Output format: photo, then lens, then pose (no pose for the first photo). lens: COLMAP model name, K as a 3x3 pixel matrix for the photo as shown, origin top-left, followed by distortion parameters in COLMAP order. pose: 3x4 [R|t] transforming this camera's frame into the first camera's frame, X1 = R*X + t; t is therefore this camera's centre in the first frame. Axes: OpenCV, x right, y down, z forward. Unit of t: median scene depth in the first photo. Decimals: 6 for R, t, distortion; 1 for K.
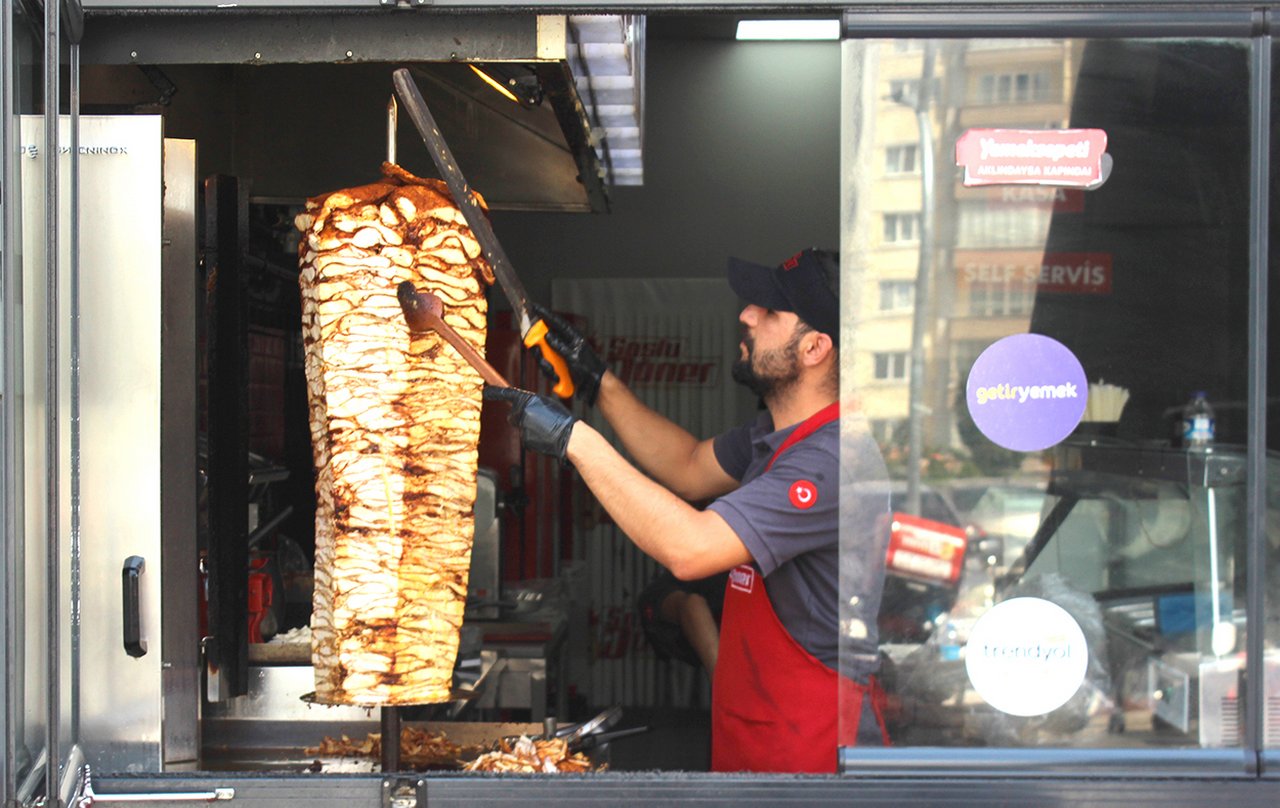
lens RADIAL K [[1526.3, 0, 640.0], [0, 1526.3, 406.8], [0, 0, 1]] dist [0.002764, 0.000000]
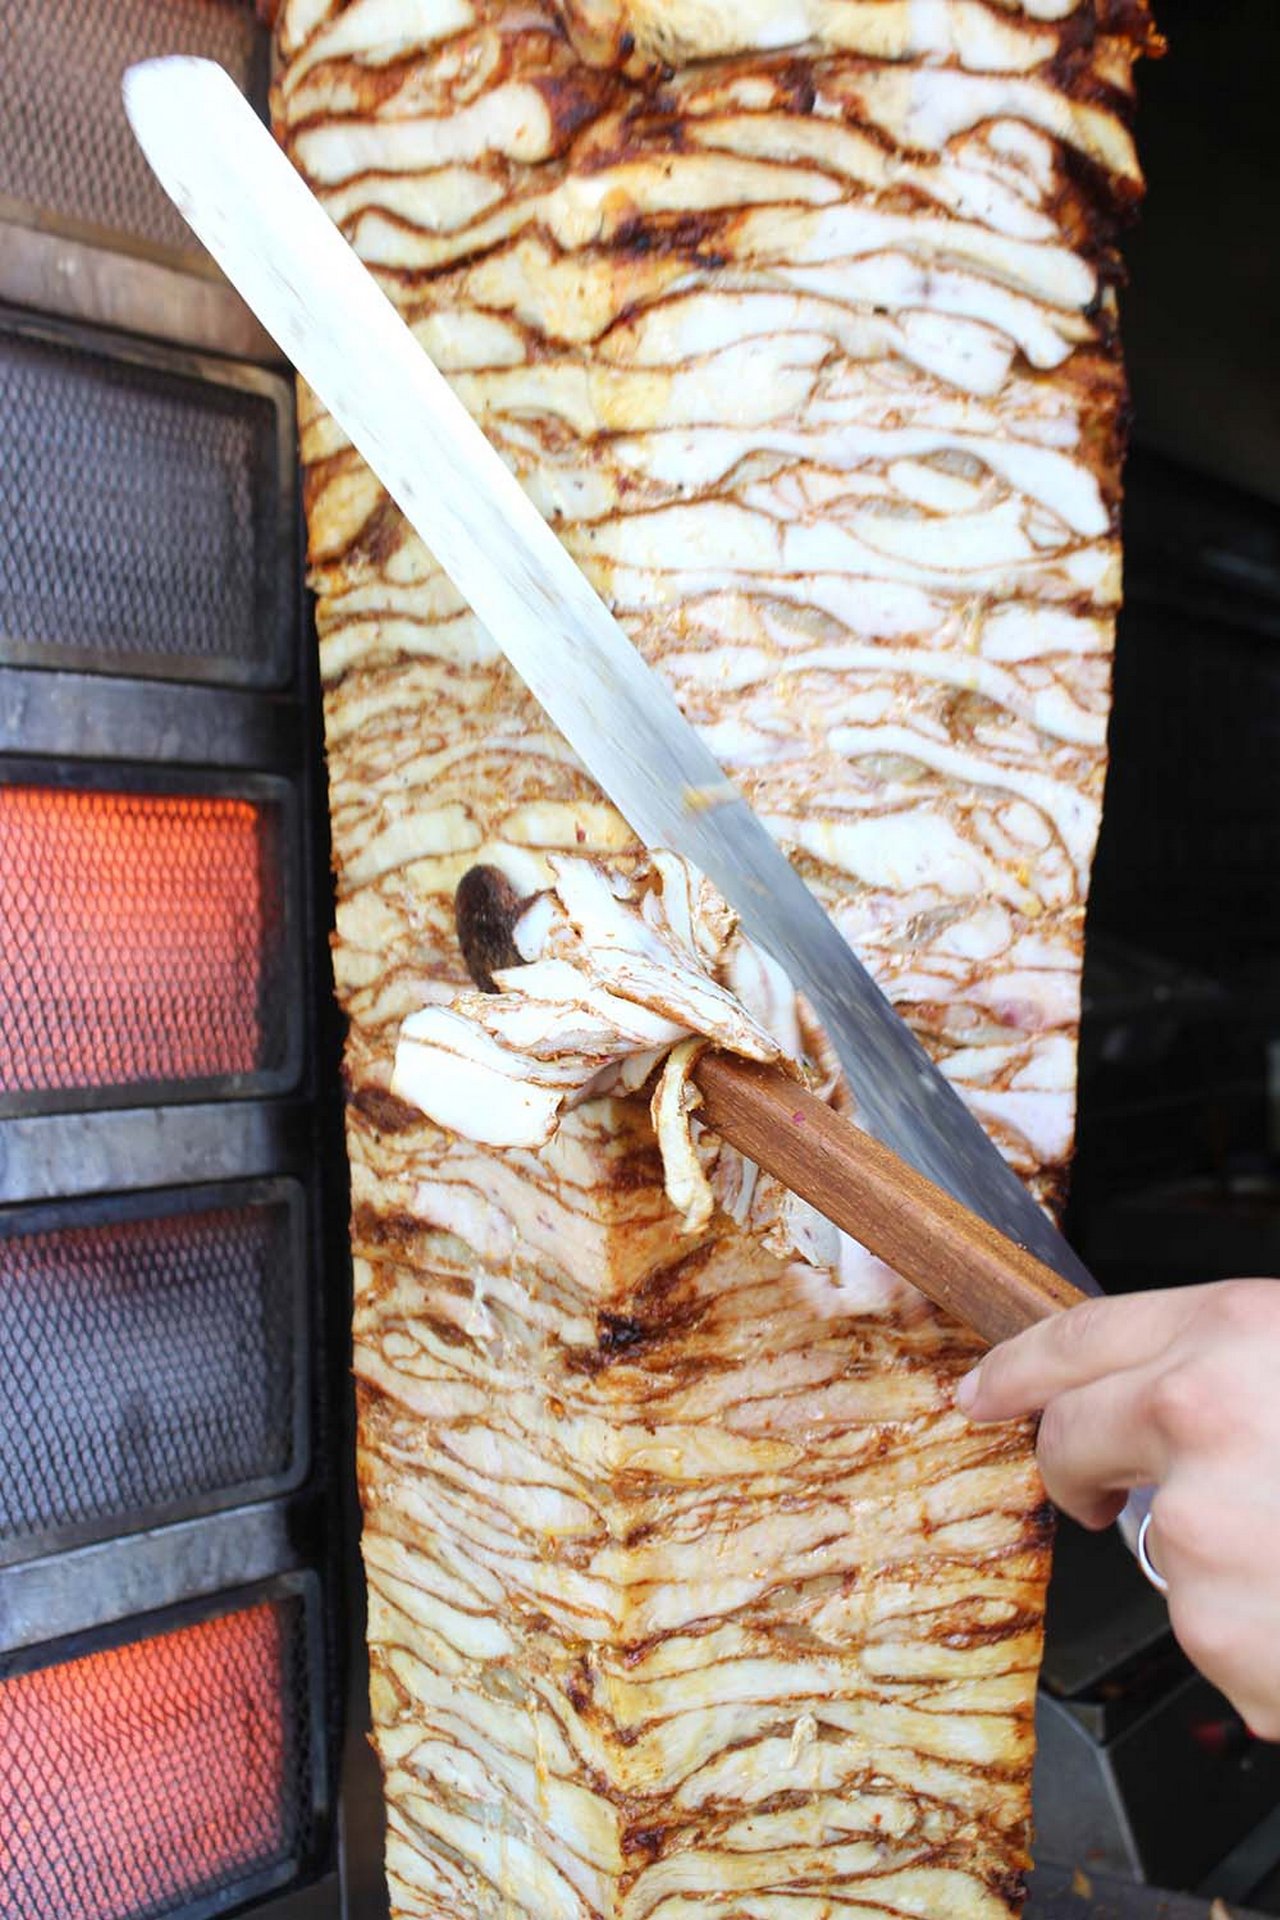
lens RADIAL K [[2029.7, 0, 640.0], [0, 2029.7, 964.9], [0, 0, 1]] dist [-0.062666, 0.000000]
pose [[0.167008, 0.001131, -0.985955, 0.133556], [0.029171, 0.999556, 0.006087, 0.021356], [0.985524, -0.029778, 0.166901, 0.979930]]
